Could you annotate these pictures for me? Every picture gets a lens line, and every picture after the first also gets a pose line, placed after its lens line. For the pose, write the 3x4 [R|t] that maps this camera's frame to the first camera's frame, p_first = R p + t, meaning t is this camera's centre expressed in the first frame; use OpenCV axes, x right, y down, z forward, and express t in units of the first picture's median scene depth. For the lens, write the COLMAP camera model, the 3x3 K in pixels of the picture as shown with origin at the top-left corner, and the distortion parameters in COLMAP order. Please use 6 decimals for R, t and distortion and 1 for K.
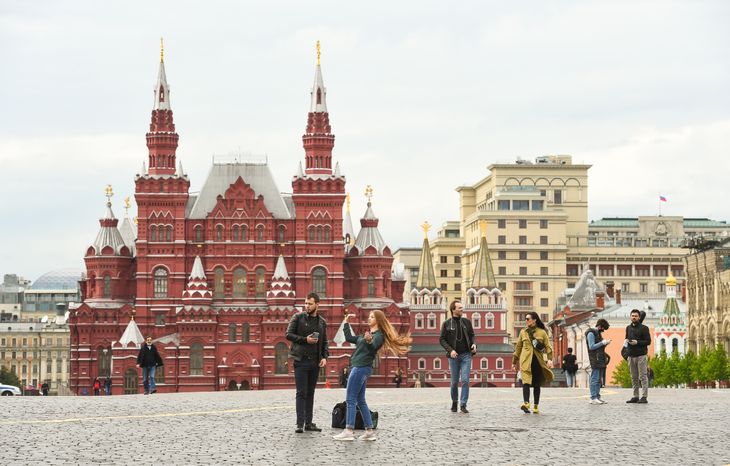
lens RADIAL K [[2484.7, 0, 365.5], [0, 2484.7, 233.5], [0, 0, 1]] dist [0.483880, 0.000000]
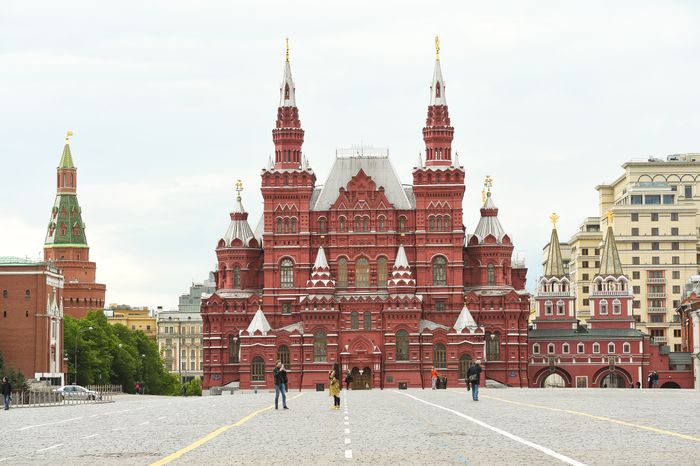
lens RADIAL K [[1913.6, 0, 348.8], [0, 1913.6, 233.0], [0, 0, 1]] dist [0.234054, 0.000000]
pose [[0.993749, -0.014885, -0.110639, 0.031494], [0.014327, 0.999880, -0.005835, 0.008063], [0.110713, 0.004213, 0.993843, 0.209482]]
